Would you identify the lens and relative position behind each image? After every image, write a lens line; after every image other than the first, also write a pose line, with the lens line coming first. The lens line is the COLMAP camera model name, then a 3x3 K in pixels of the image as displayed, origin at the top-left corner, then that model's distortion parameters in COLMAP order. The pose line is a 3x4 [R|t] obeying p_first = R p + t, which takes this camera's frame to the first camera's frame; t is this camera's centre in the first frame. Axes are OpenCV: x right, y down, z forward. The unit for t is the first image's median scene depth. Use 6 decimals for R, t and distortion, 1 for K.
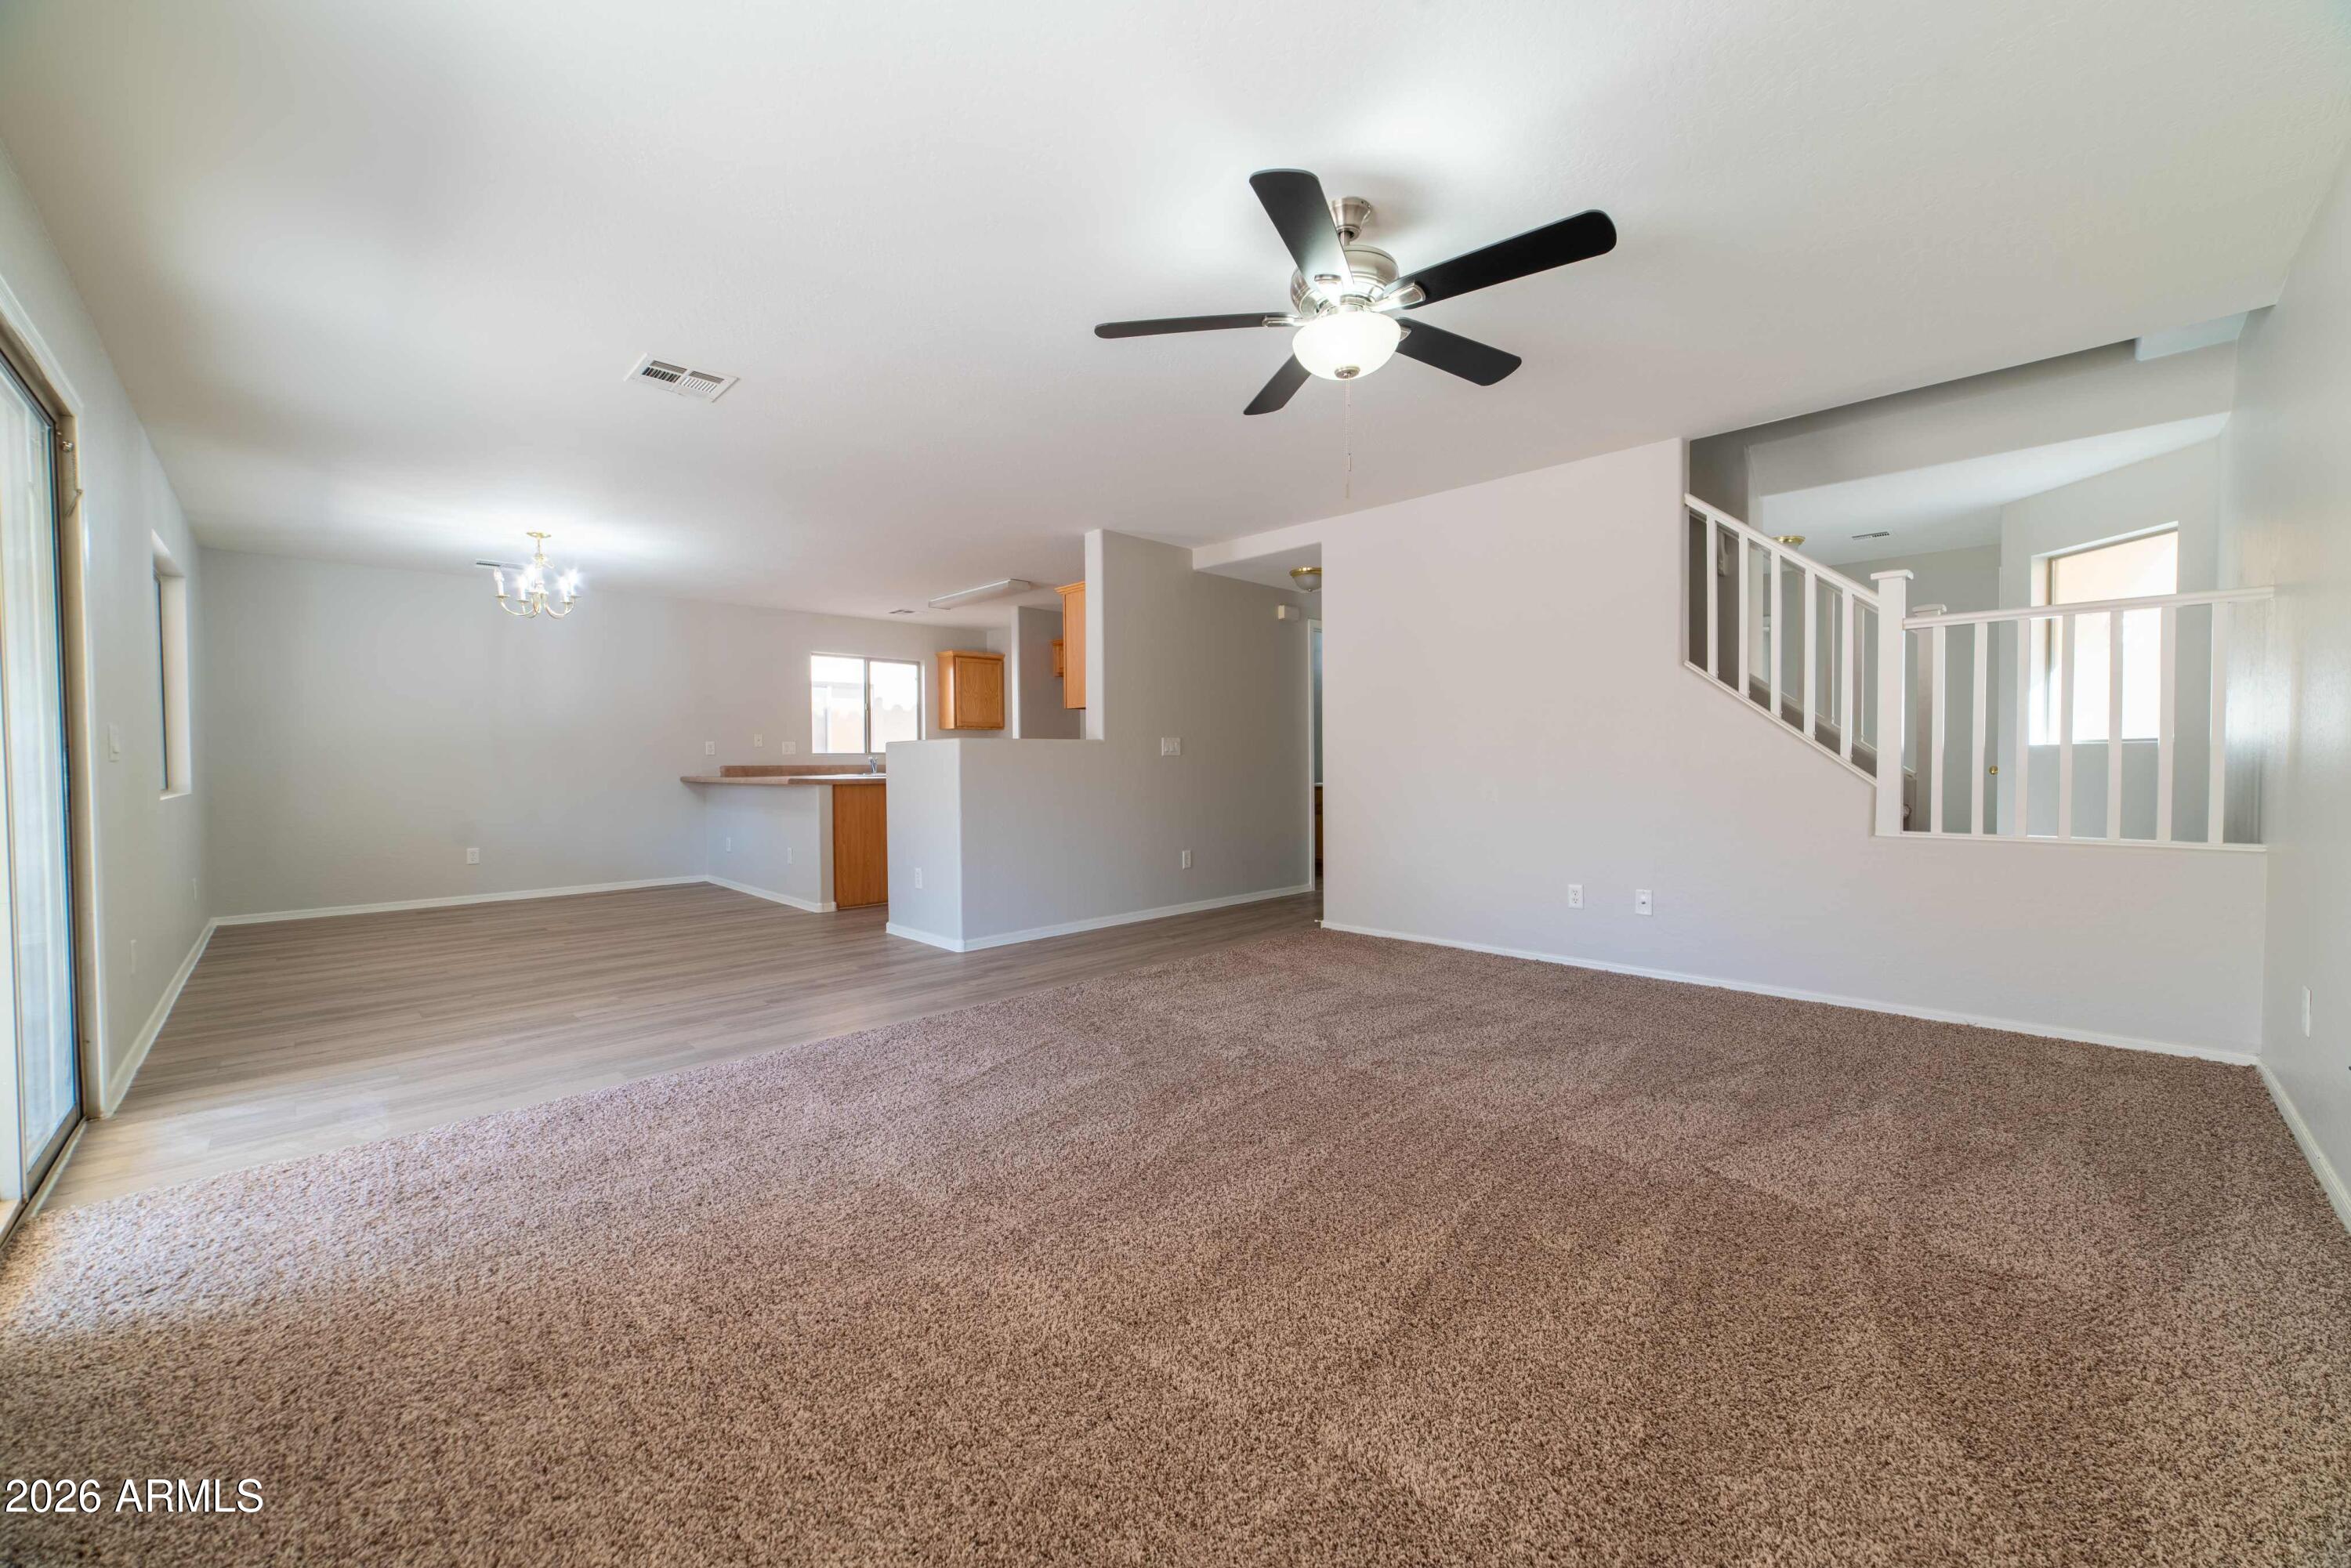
lens RADIAL K [[900.4, 0, 1178.8], [0, 900.4, 782.8], [0, 0, 1]] dist [-0.001340, 0.000408]
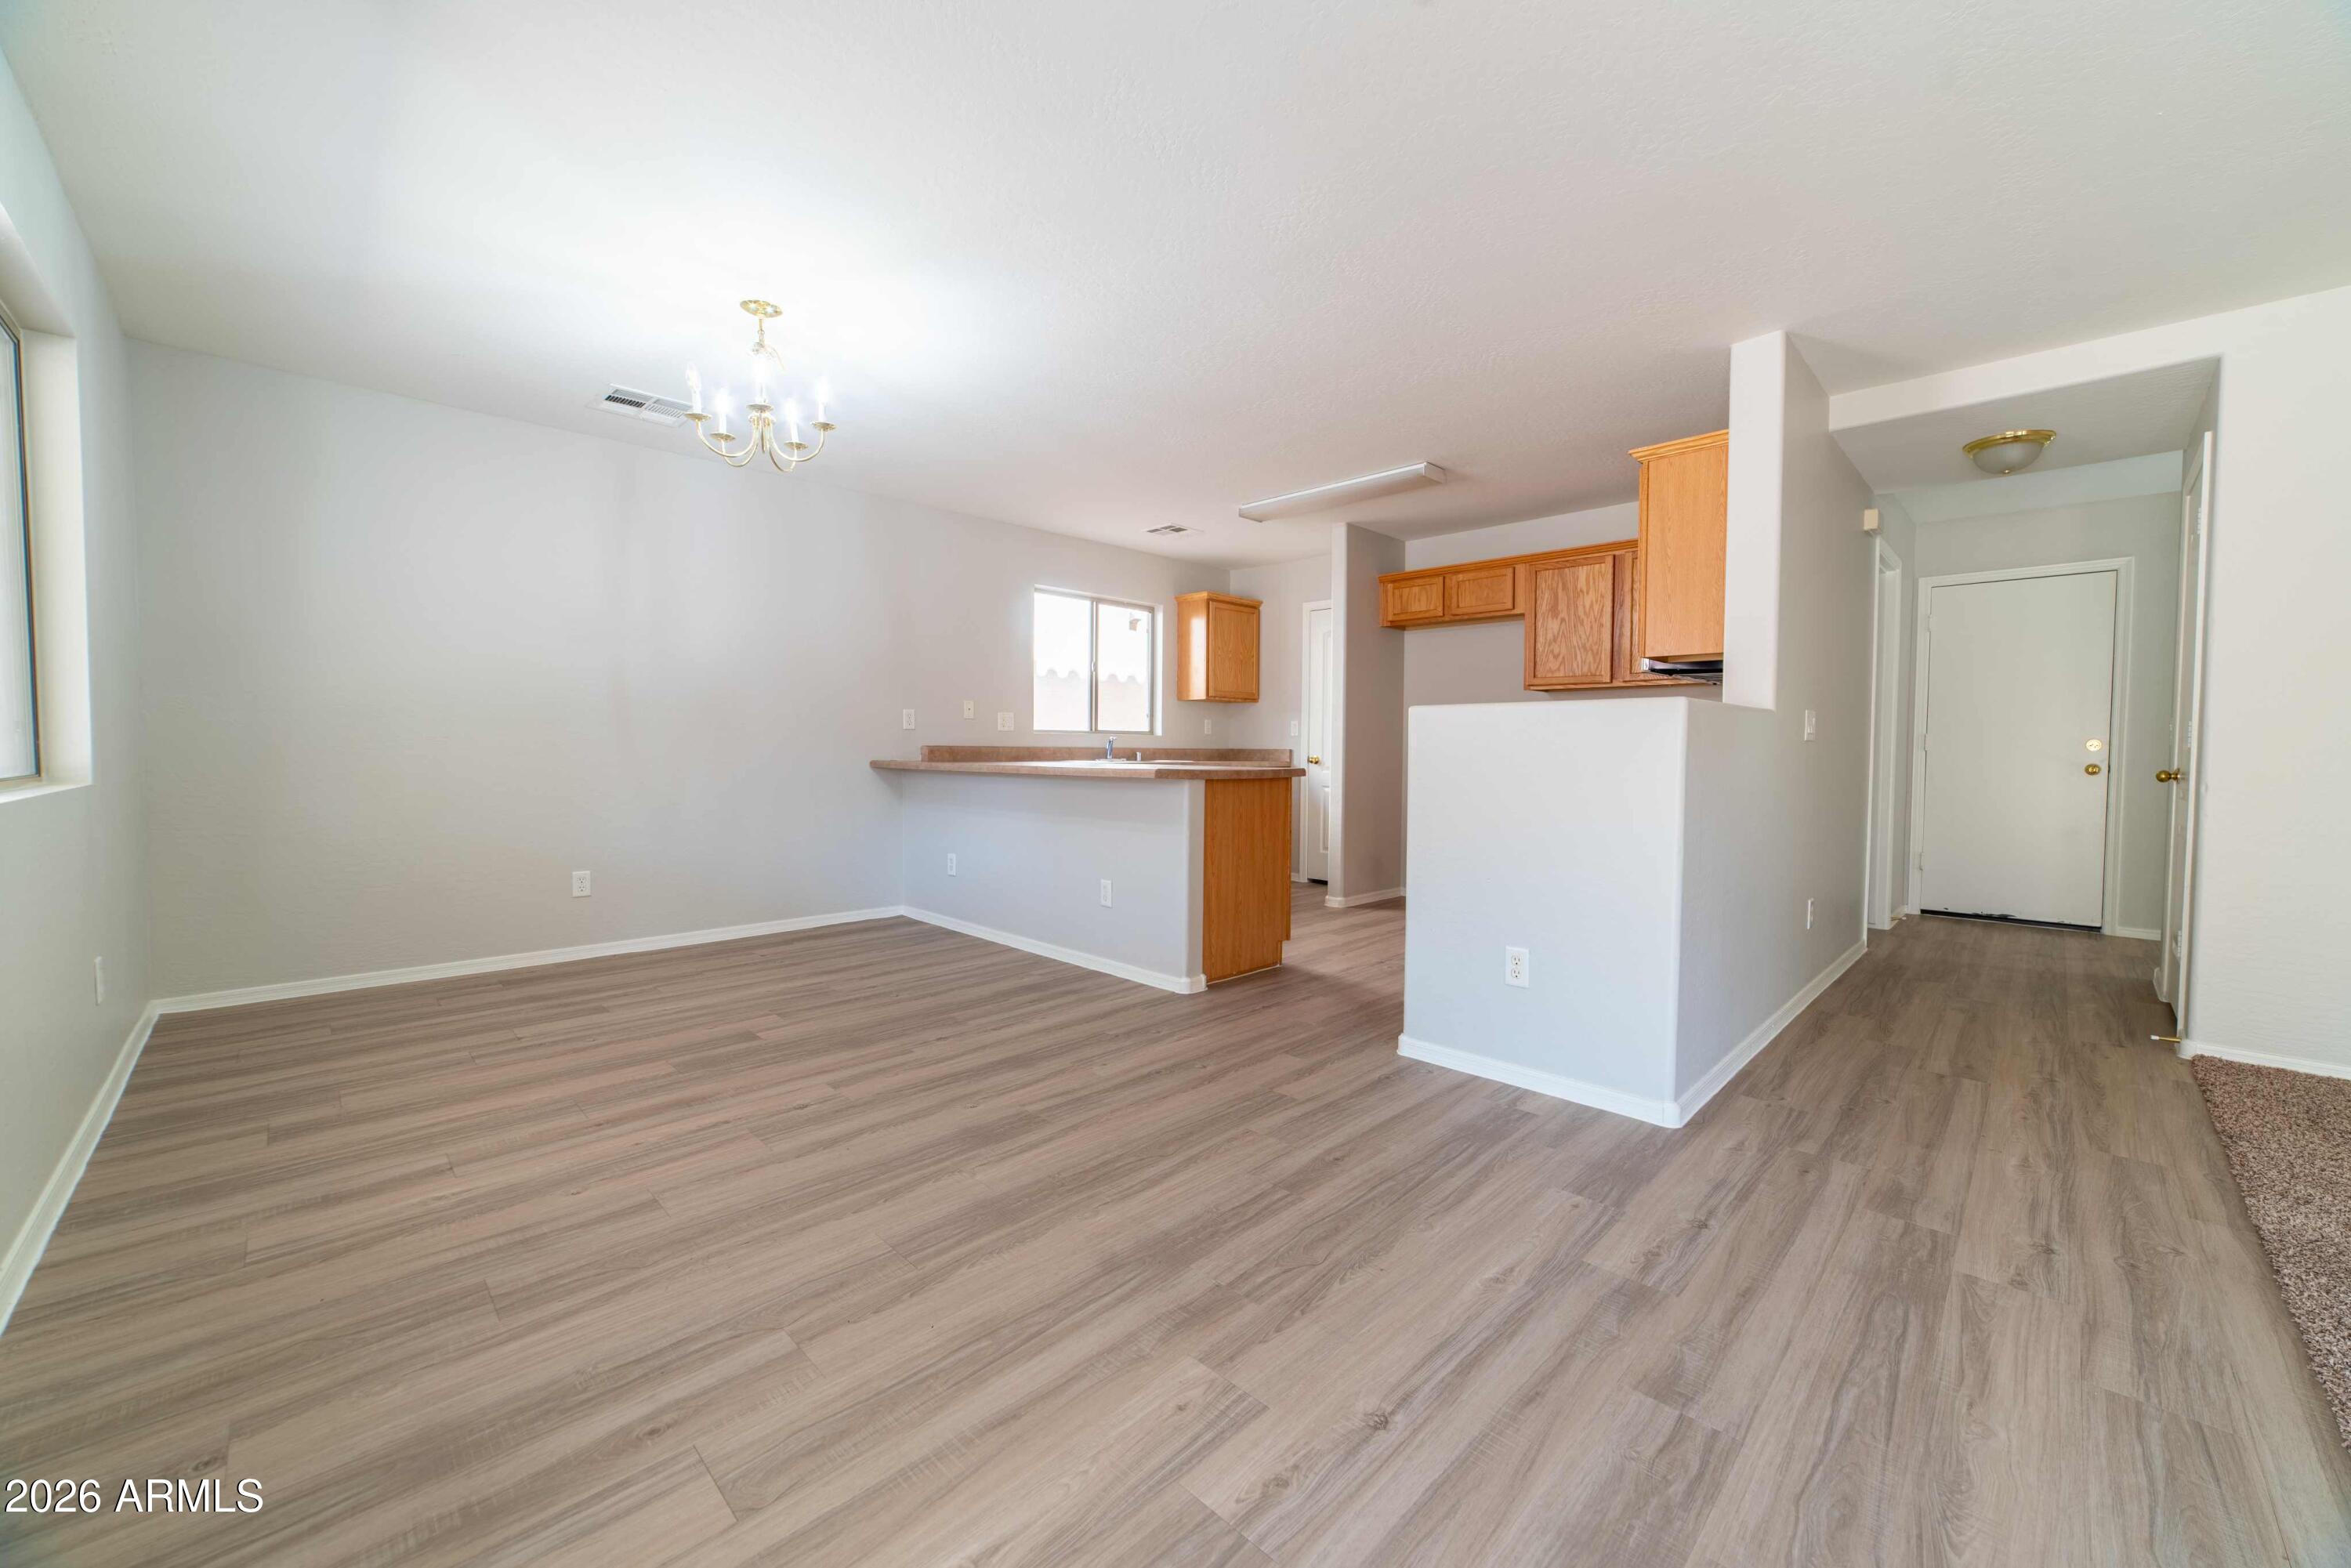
lens RADIAL K [[900.4, 0, 1178.8], [0, 900.4, 782.8], [0, 0, 1]] dist [-0.001340, 0.000408]
pose [[0.999814, 0.014538, 0.012644, -0.408666], [-0.014706, 0.999804, 0.013283, -0.003459], [-0.012449, -0.013466, 0.999832, 0.399757]]
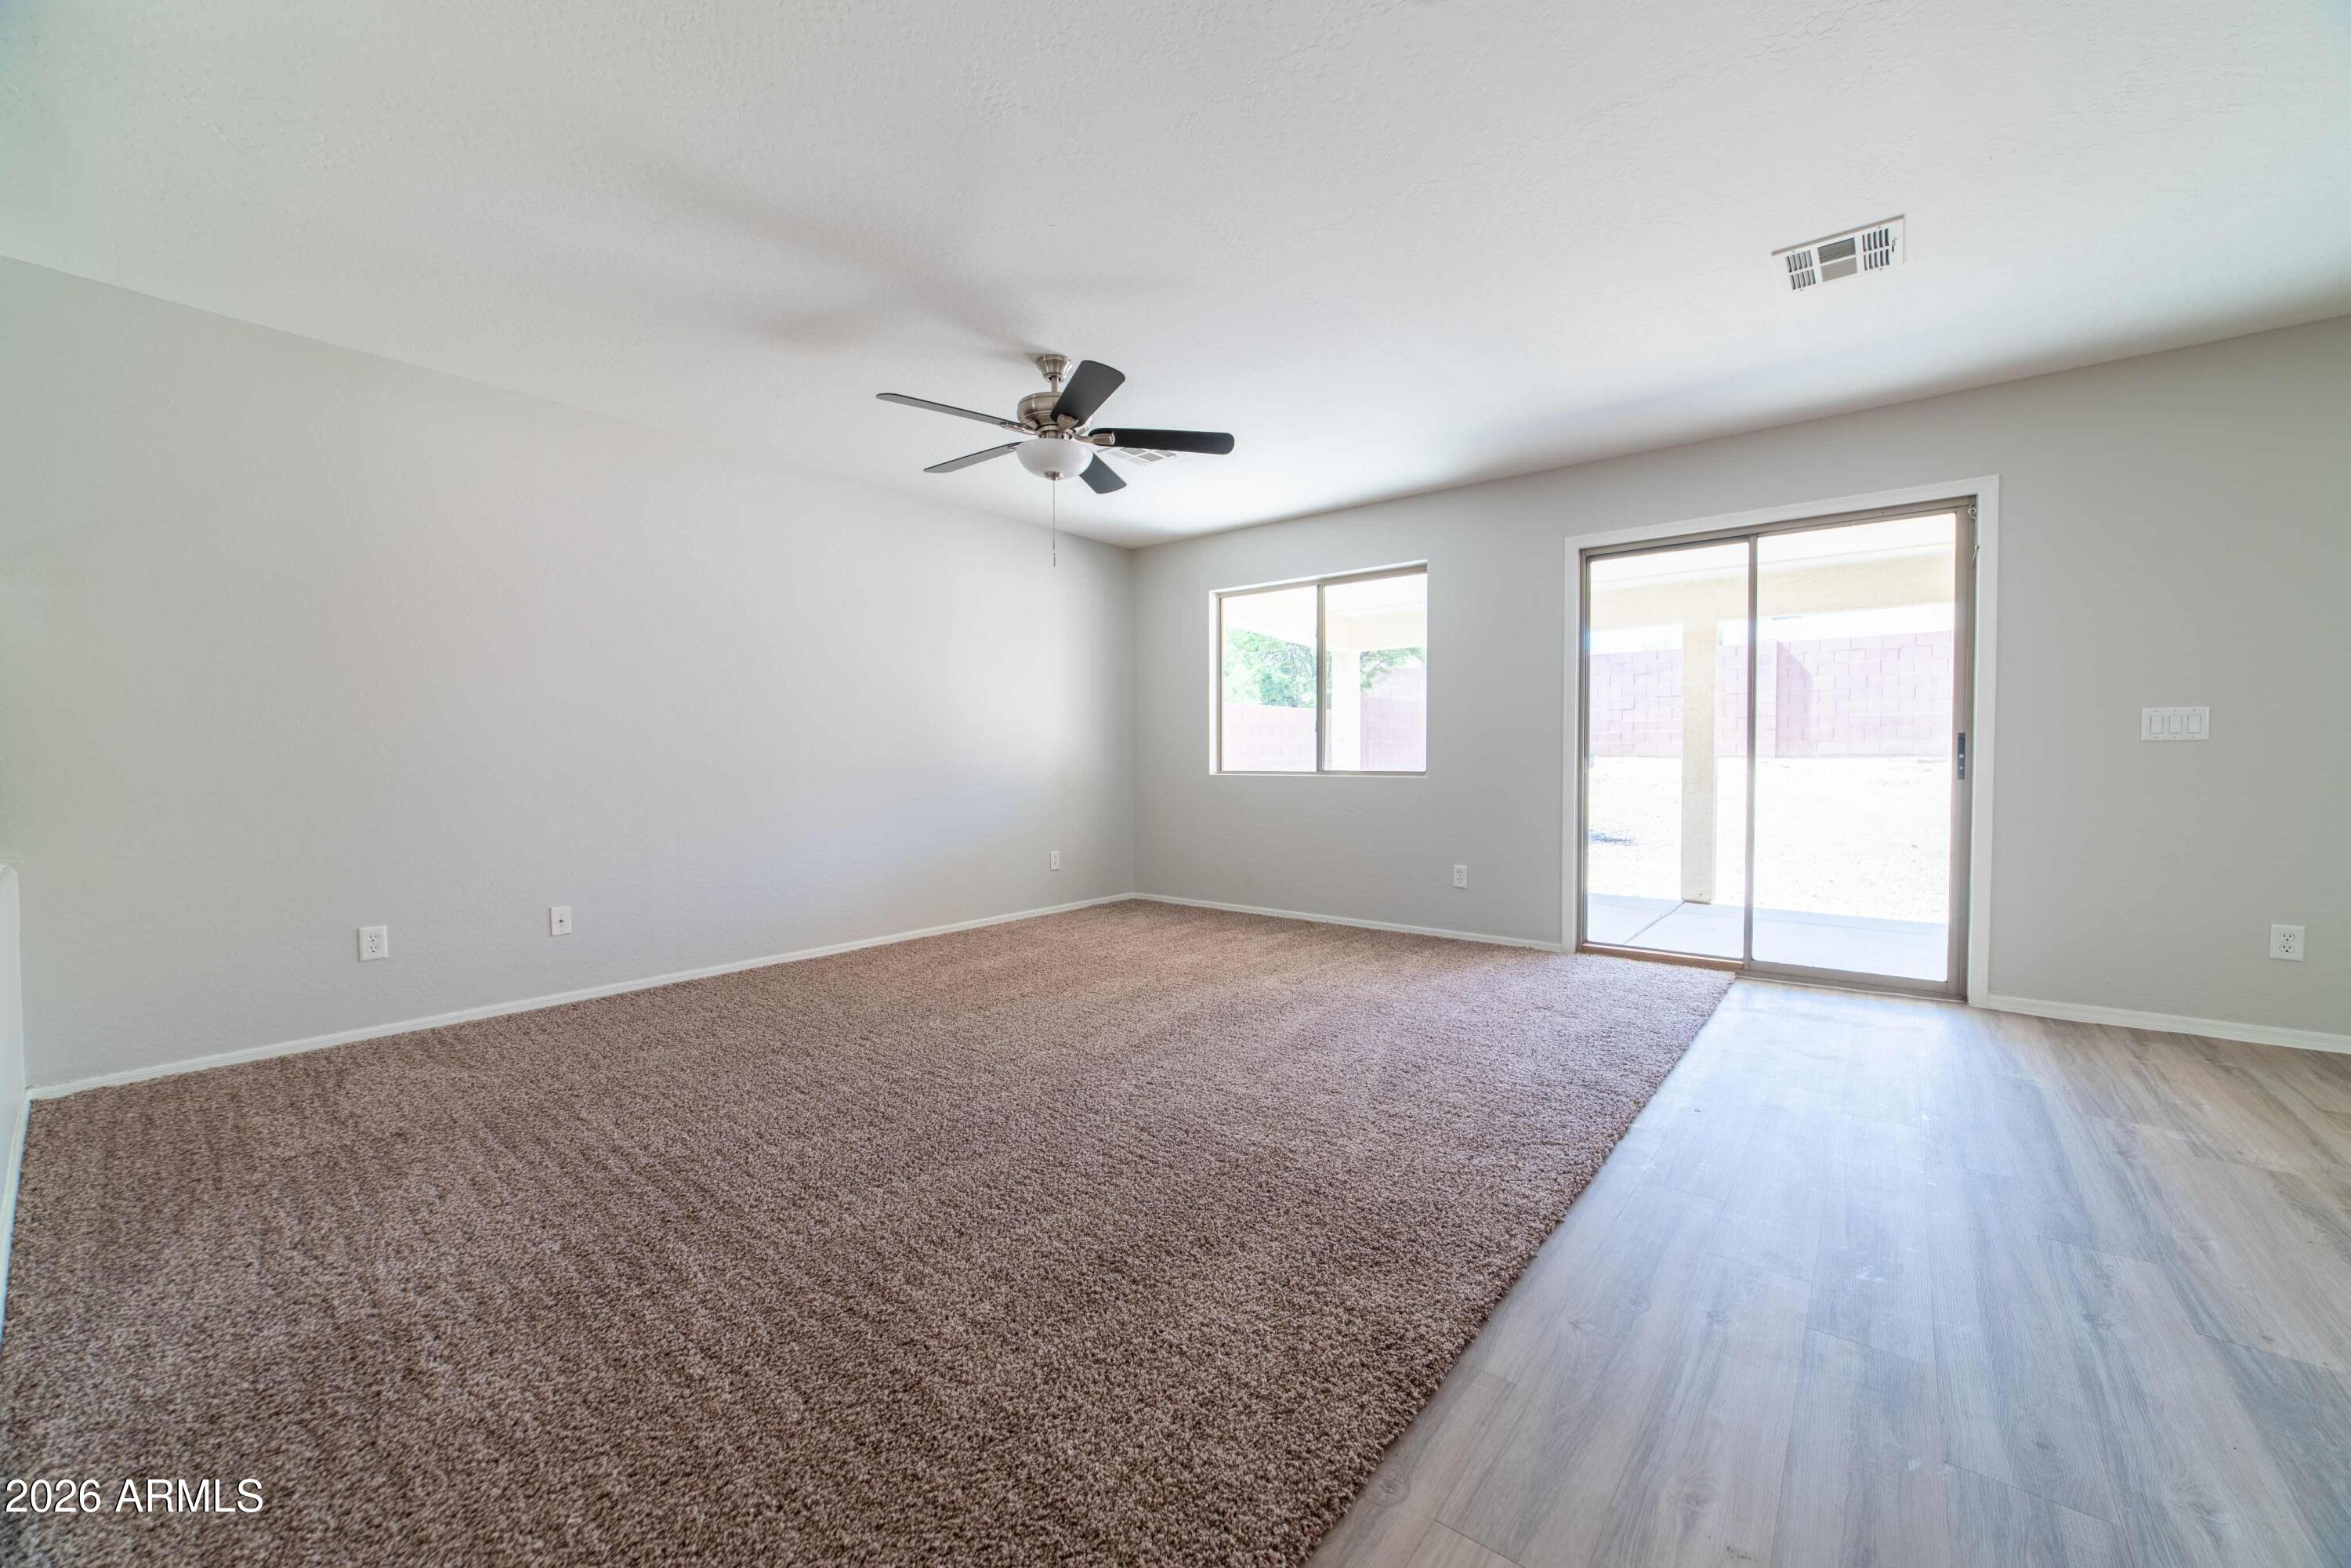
lens RADIAL K [[900.4, 0, 1178.8], [0, 900.4, 782.8], [0, 0, 1]] dist [-0.001340, 0.000408]
pose [[-0.992524, 0.016259, -0.120961, 0.064070], [0.010297, 0.998709, 0.049750, -0.017671], [0.121614, 0.048132, -0.991410, 0.920204]]
